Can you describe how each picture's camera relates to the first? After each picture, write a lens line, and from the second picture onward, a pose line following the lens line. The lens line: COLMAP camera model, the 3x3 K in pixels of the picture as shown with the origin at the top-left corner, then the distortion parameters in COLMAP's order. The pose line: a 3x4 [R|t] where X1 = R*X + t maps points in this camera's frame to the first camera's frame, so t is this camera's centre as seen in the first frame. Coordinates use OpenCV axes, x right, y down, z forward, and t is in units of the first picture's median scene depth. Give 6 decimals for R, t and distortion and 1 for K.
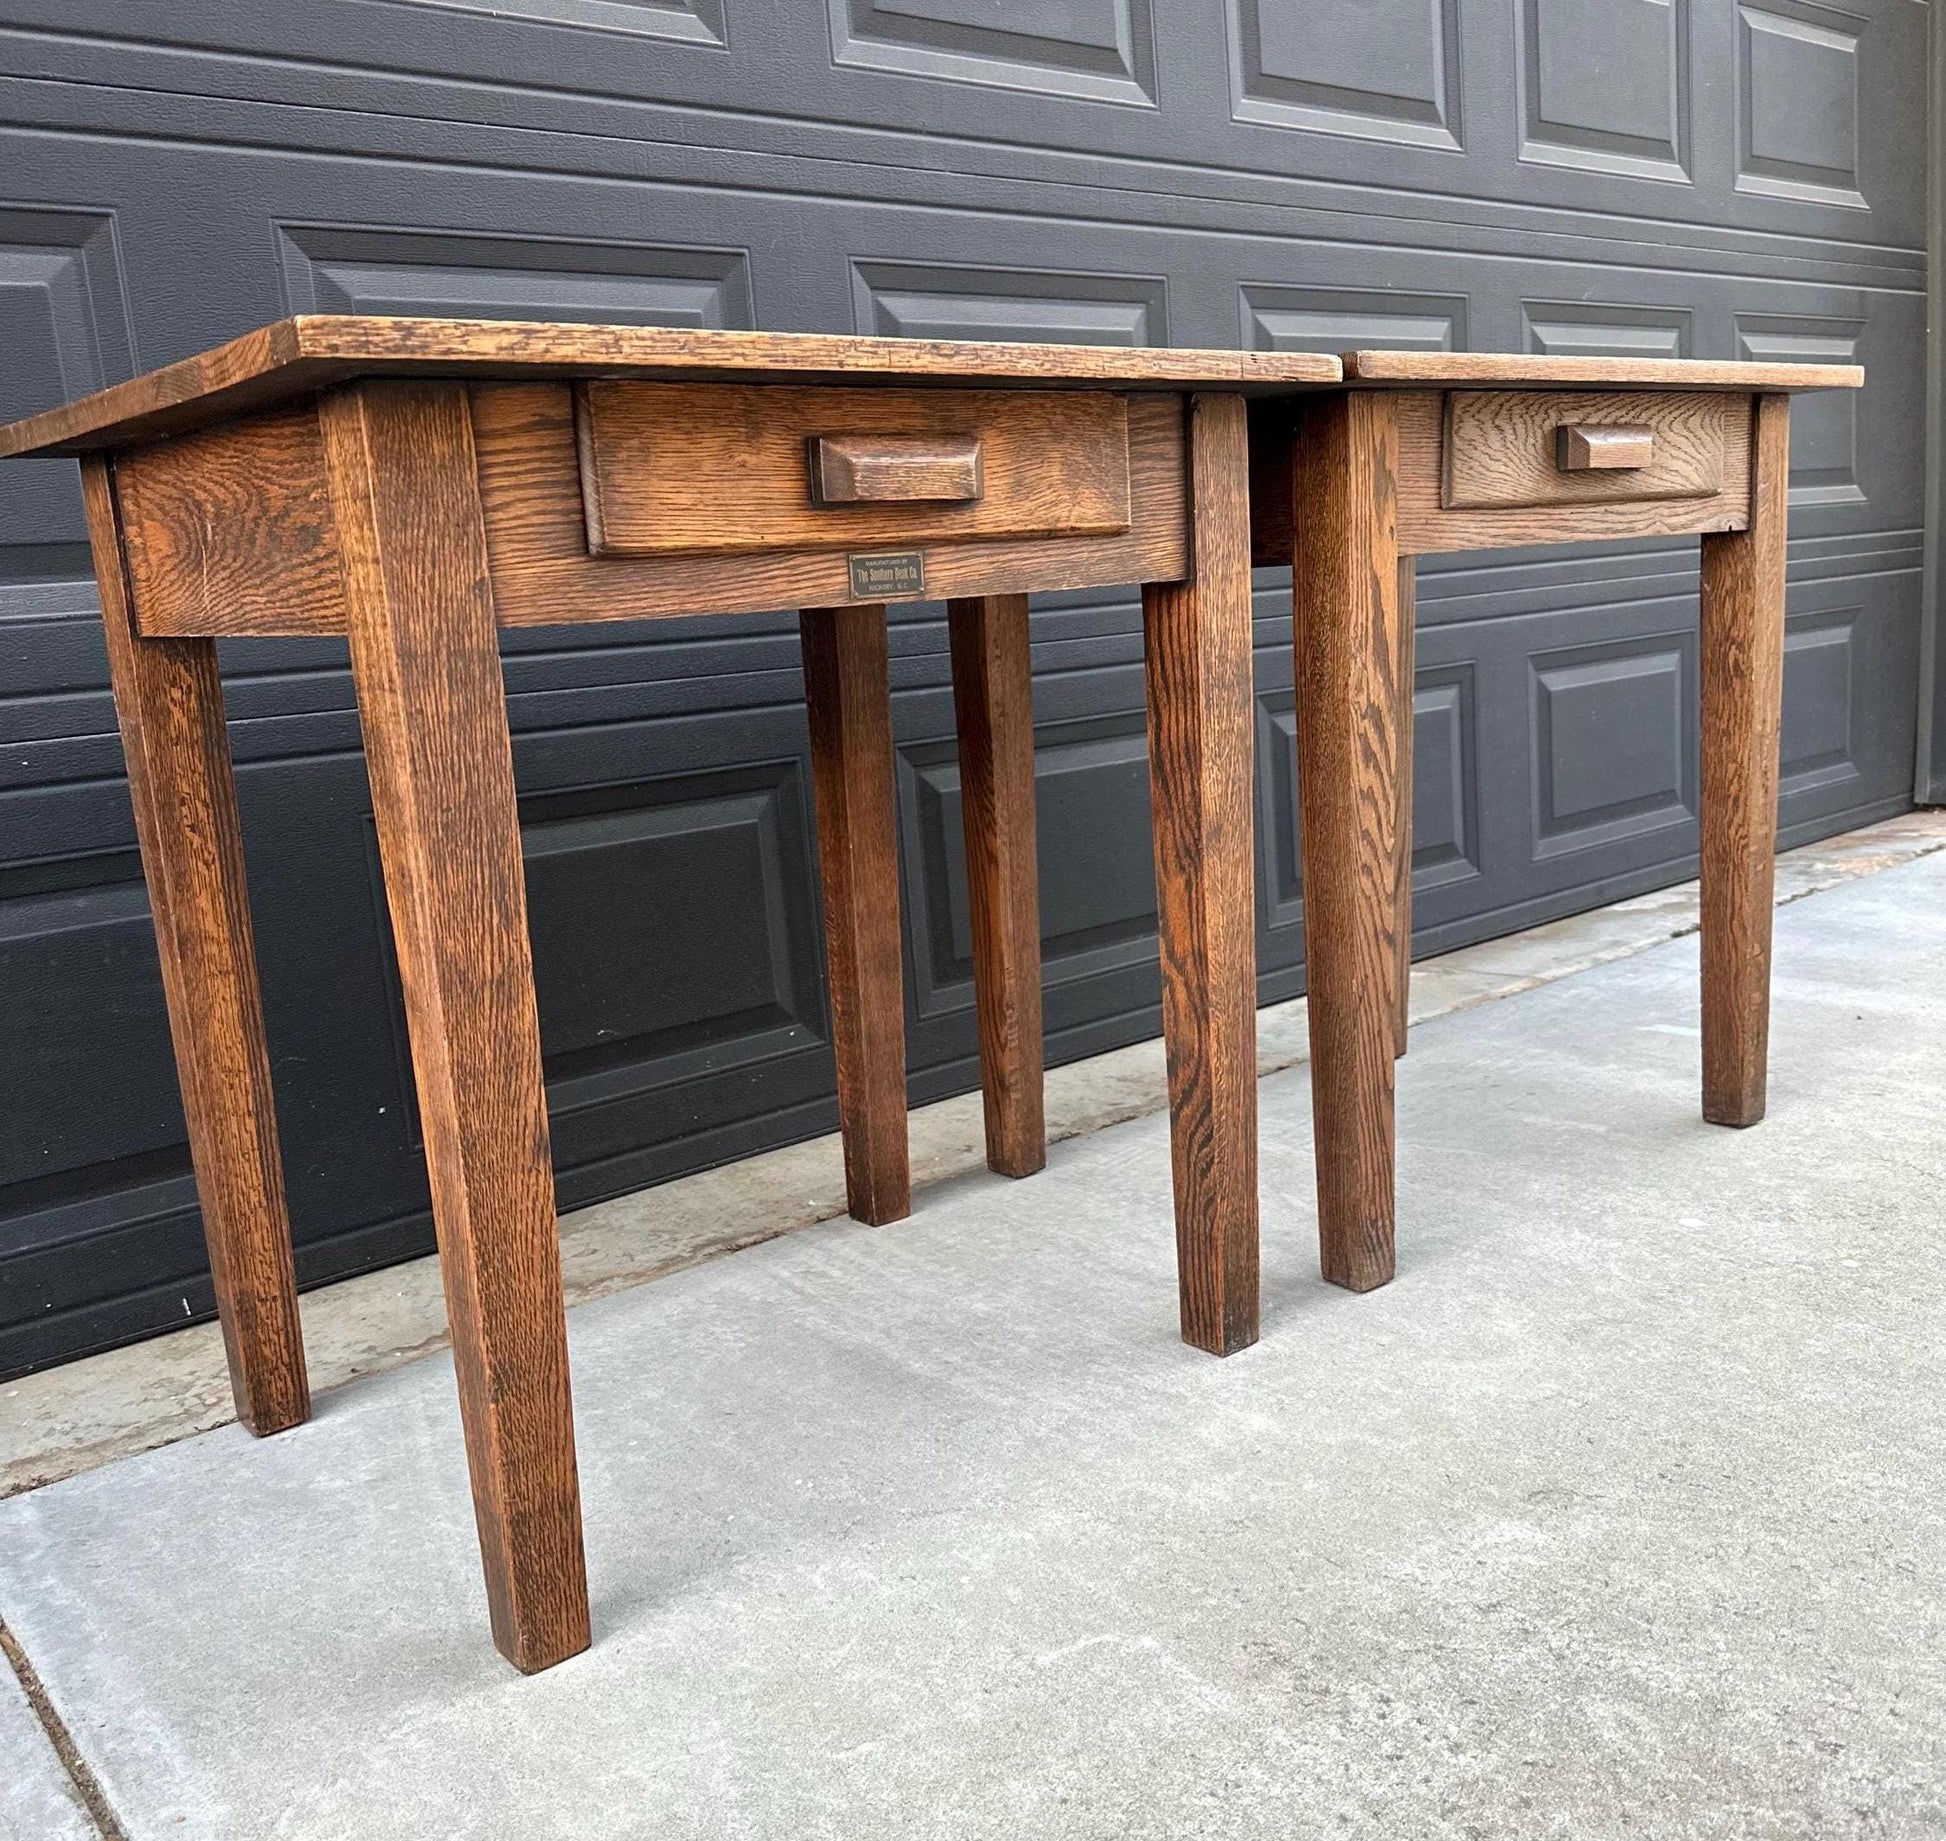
lens RADIAL K [[1812.3, 0, 966.2], [0, 1812.3, 954.3], [0, 0, 1]] dist [0.193827, -0.421746]
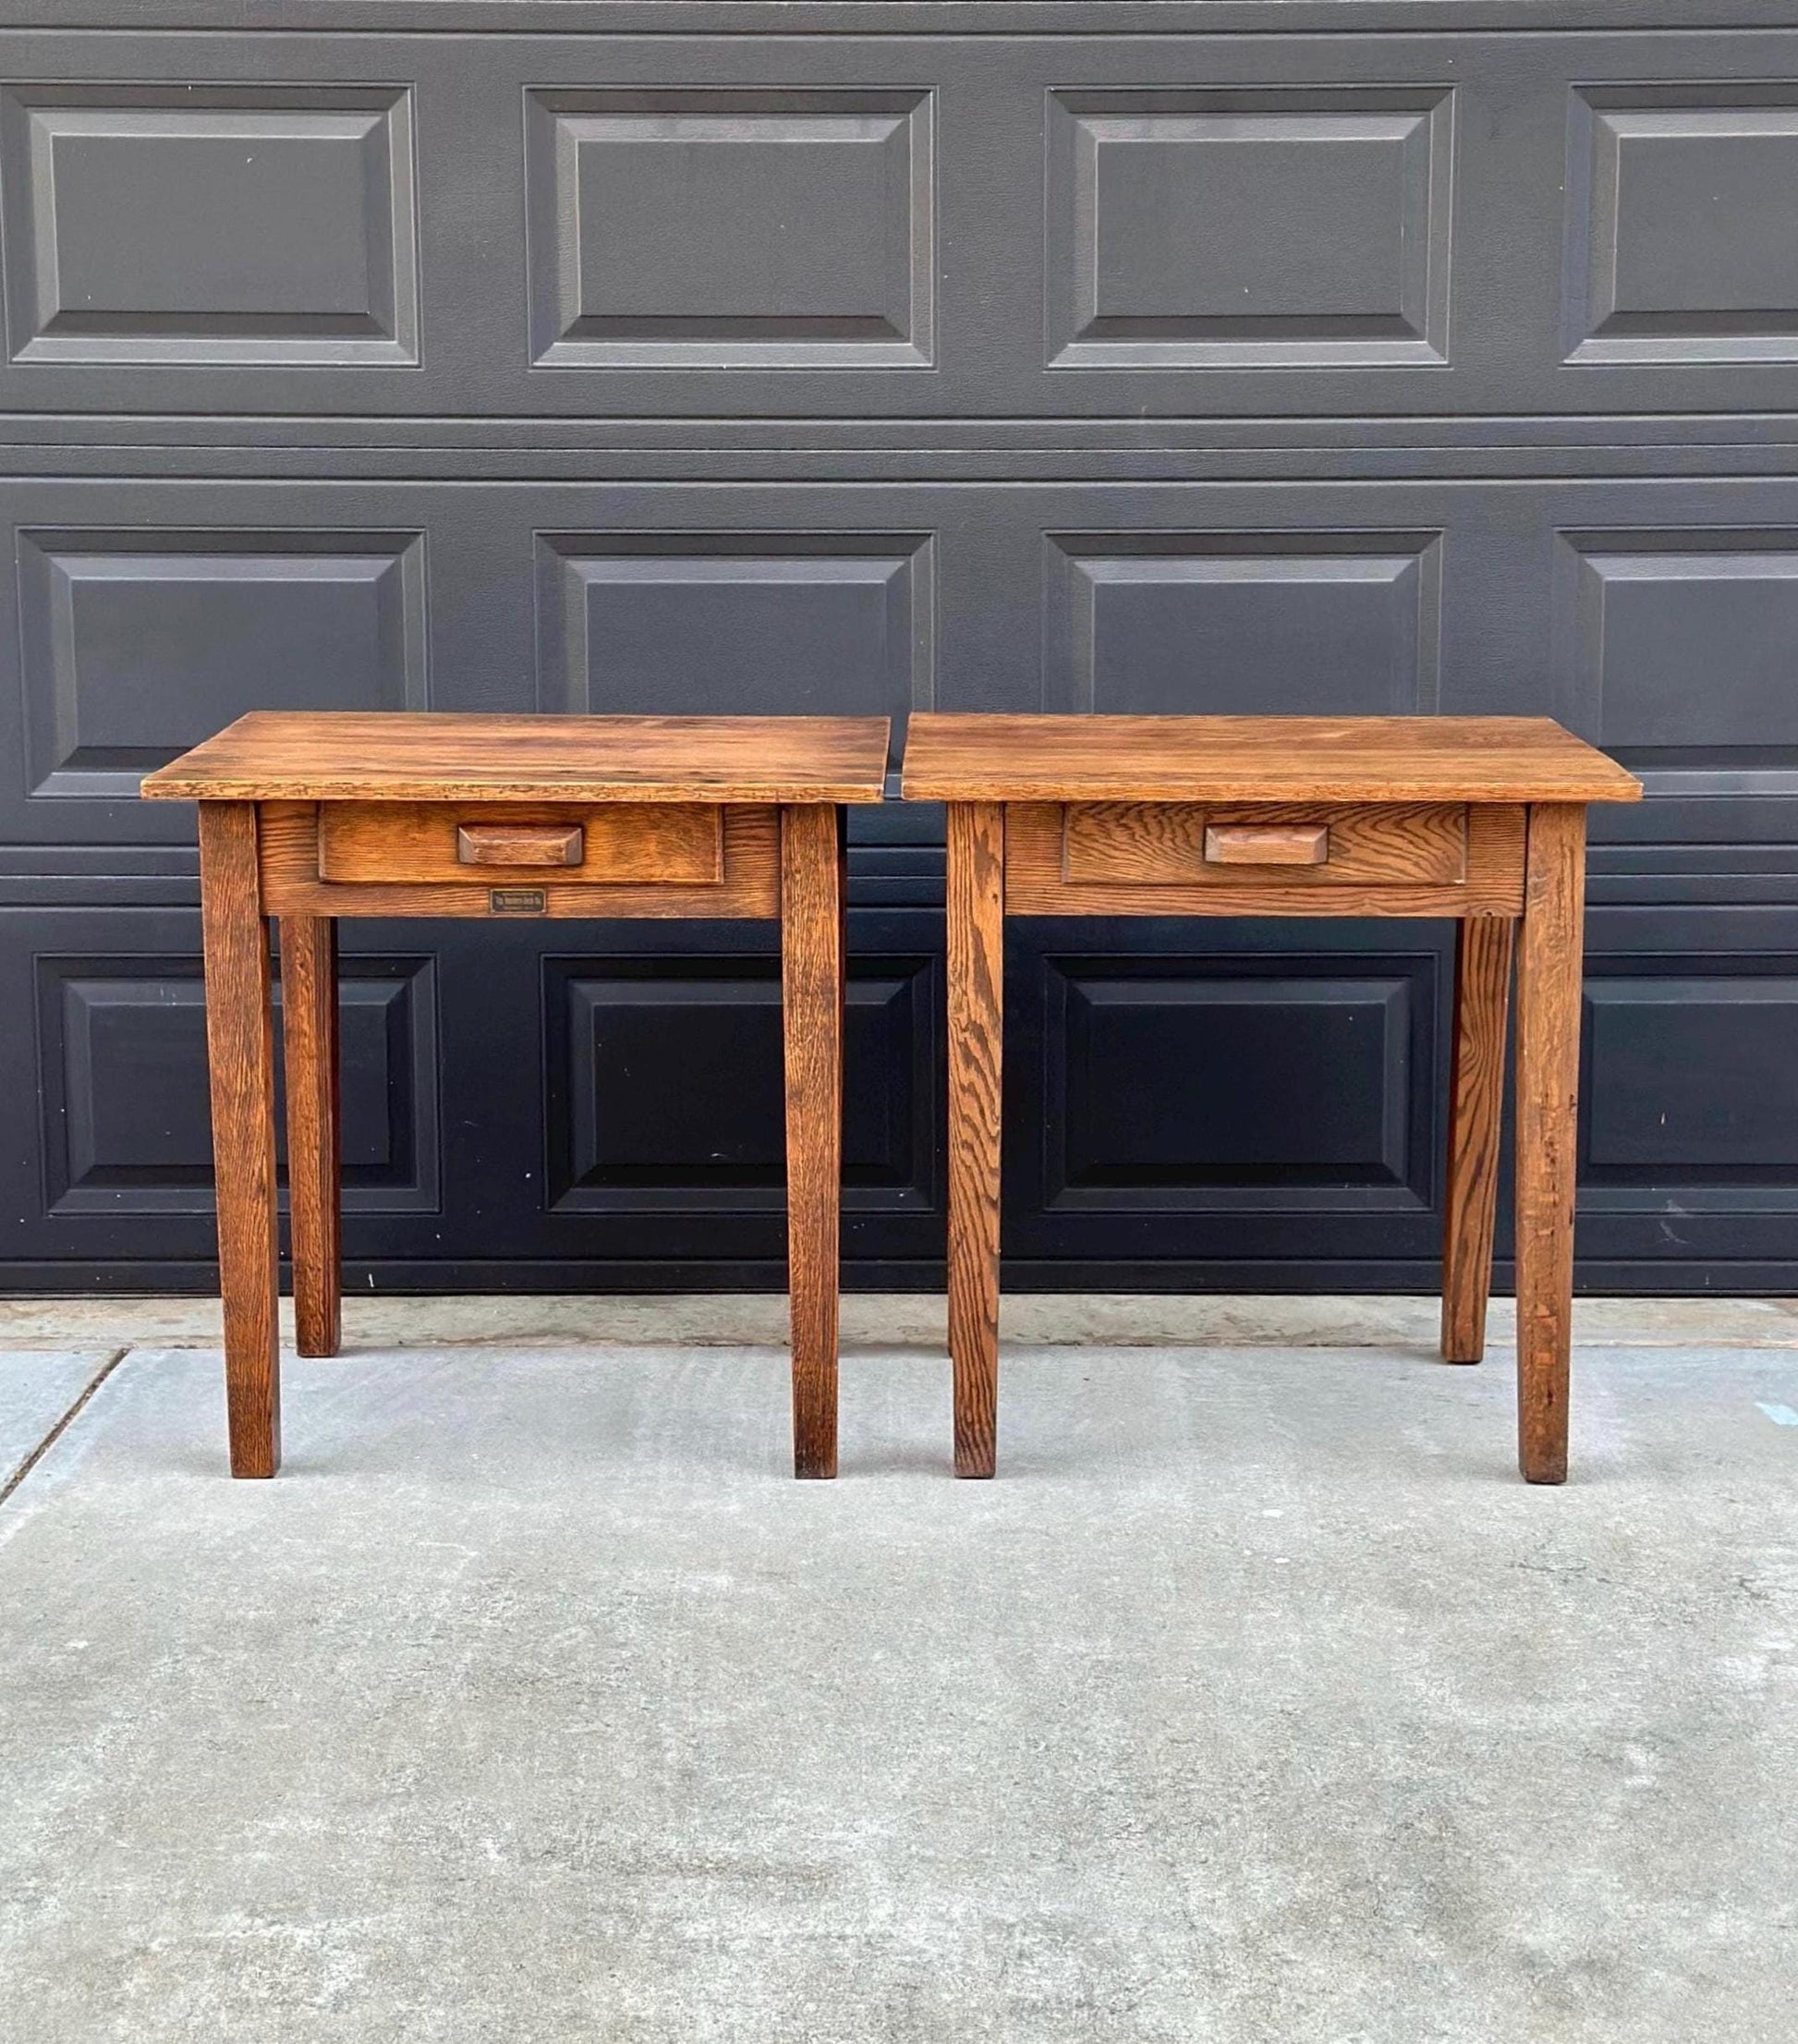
lens RADIAL K [[3638.2, 0, 922.2], [0, 3638.2, 935.8], [0, 0, 1]] dist [0.143792, -0.089608]
pose [[0.767783, 0.172633, -0.617015, 1.941400], [-0.180212, 0.982326, 0.050597, -0.349396], [0.614844, 0.072346, 0.785323, -1.160959]]
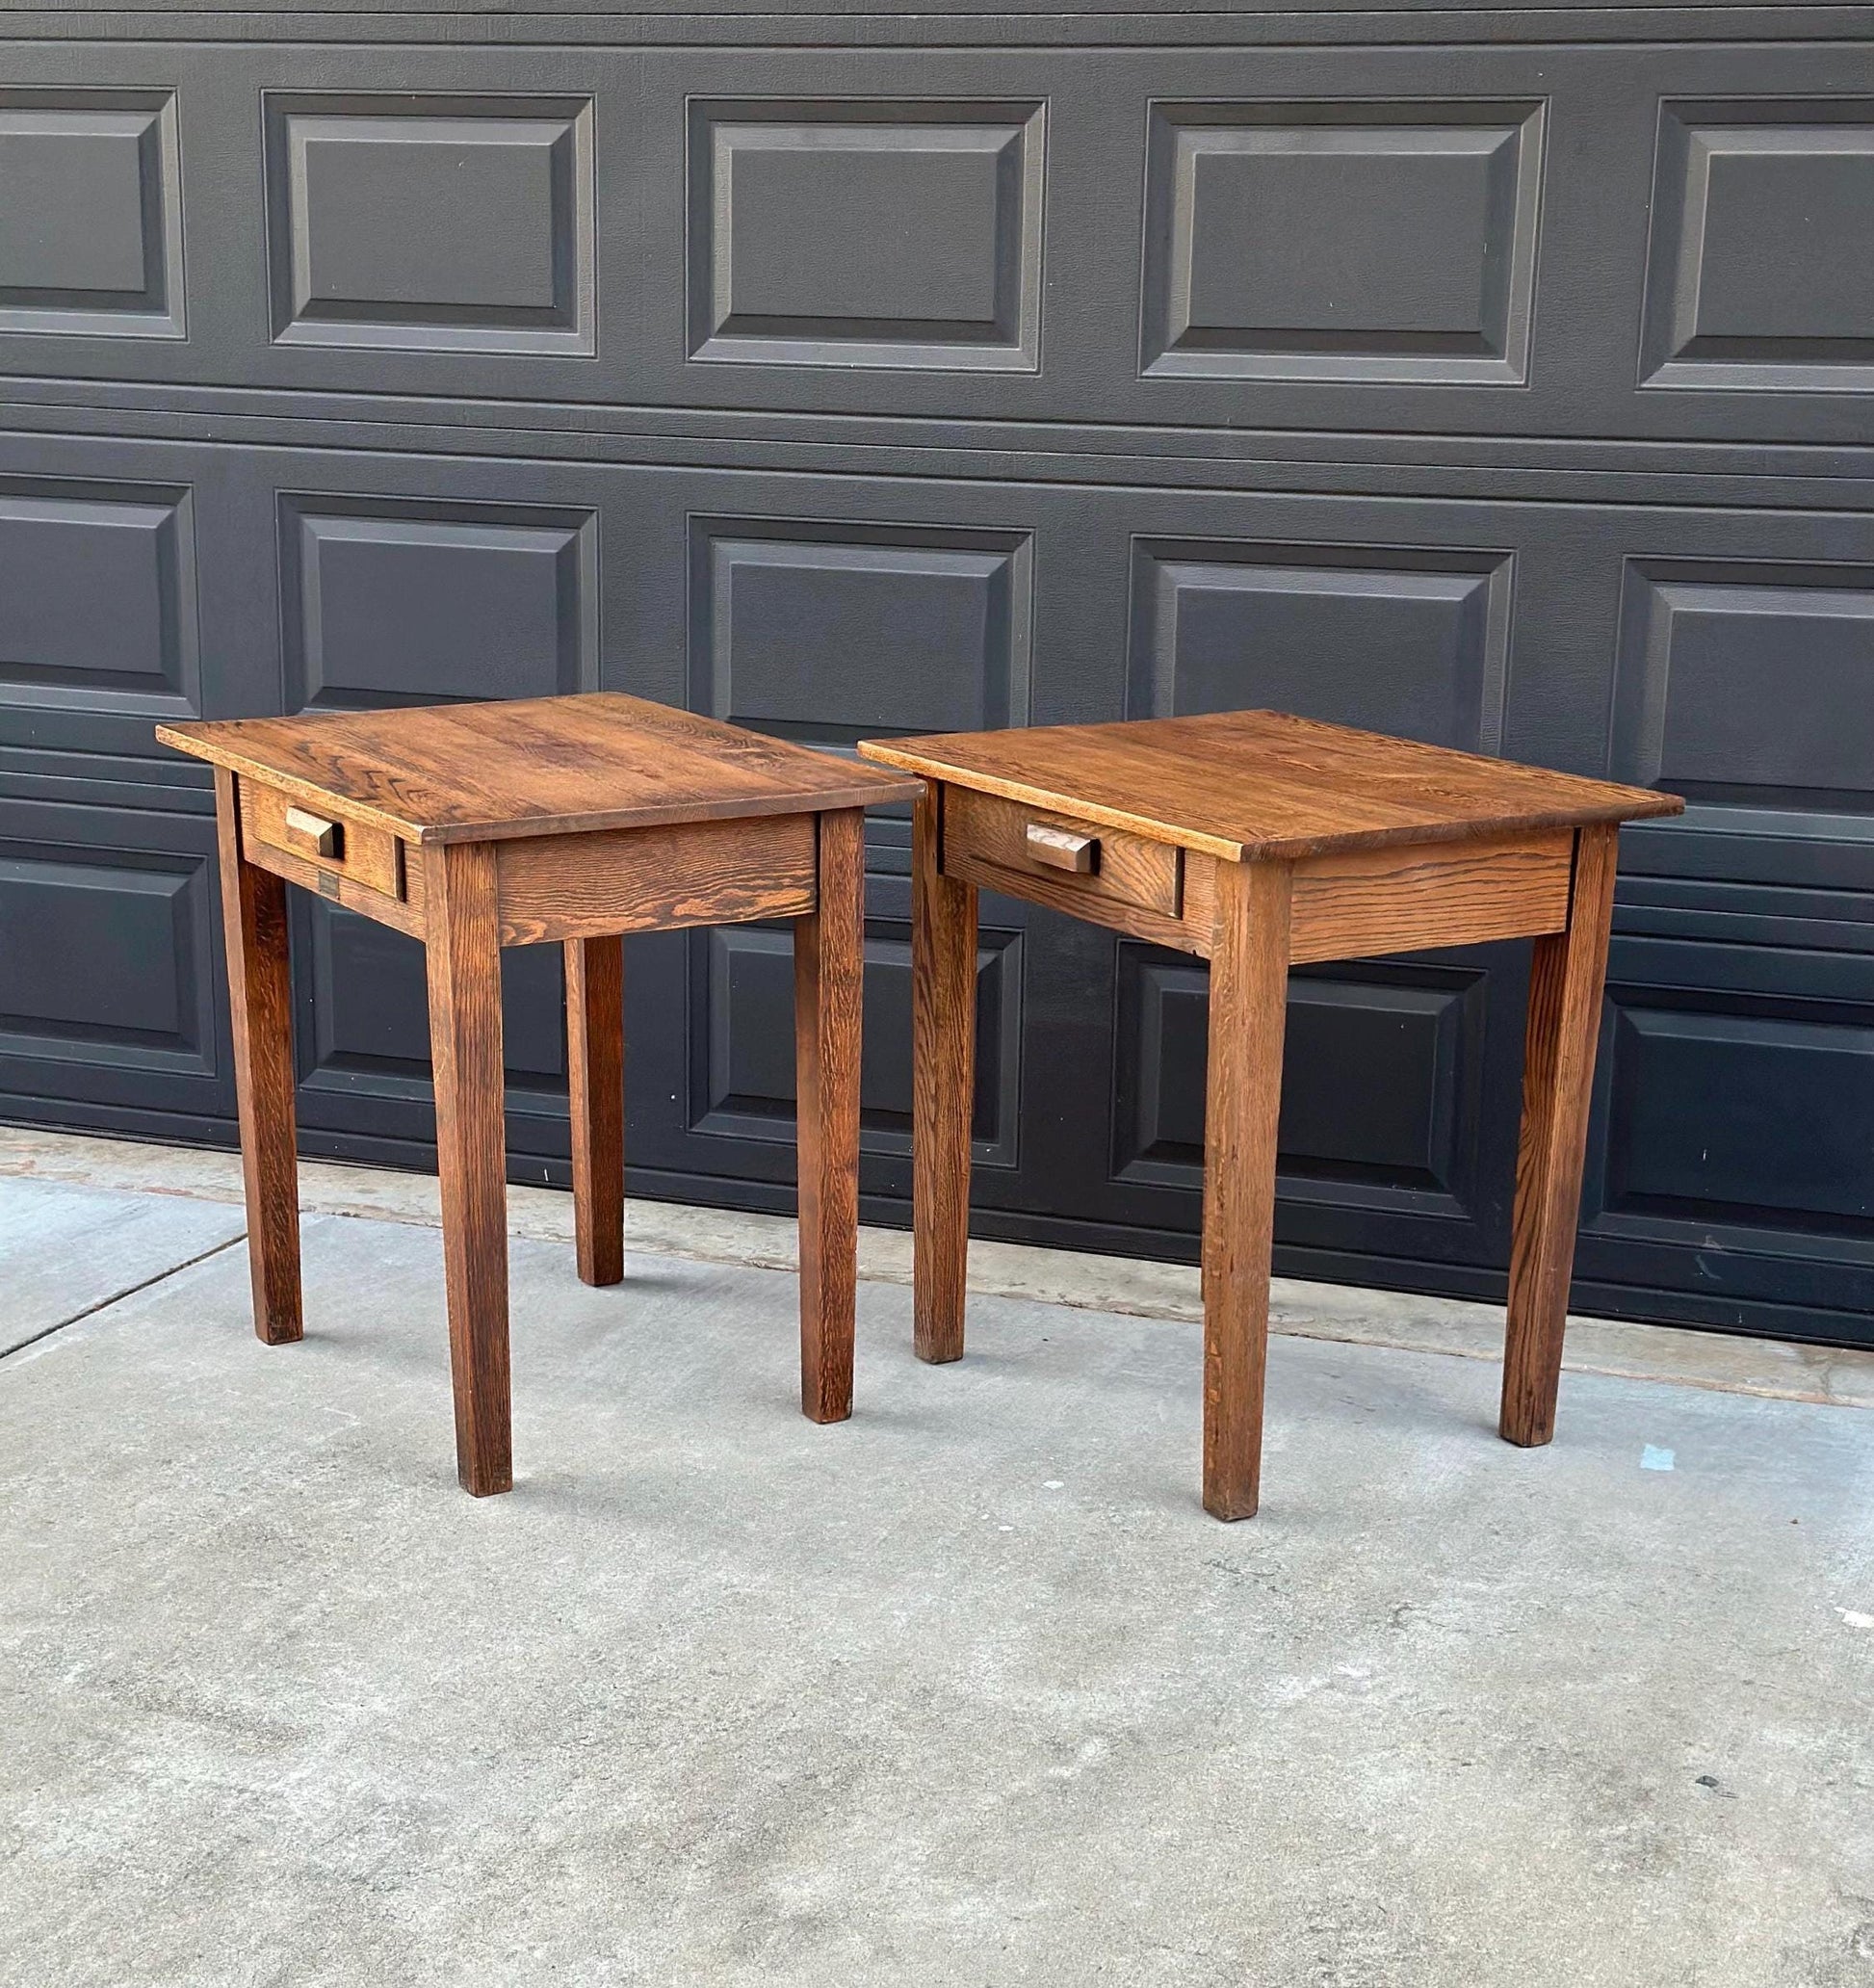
lens RADIAL K [[3484.2, 0, 937.9], [0, 3484.2, 1122.1], [0, 0, 1]] dist [0.148696, -0.020884]
pose [[0.493427, 0.292976, -0.818960, 2.717510], [-0.222930, 0.952710, 0.206508, -0.679315], [0.840733, 0.080674, 0.535406, -0.402502]]
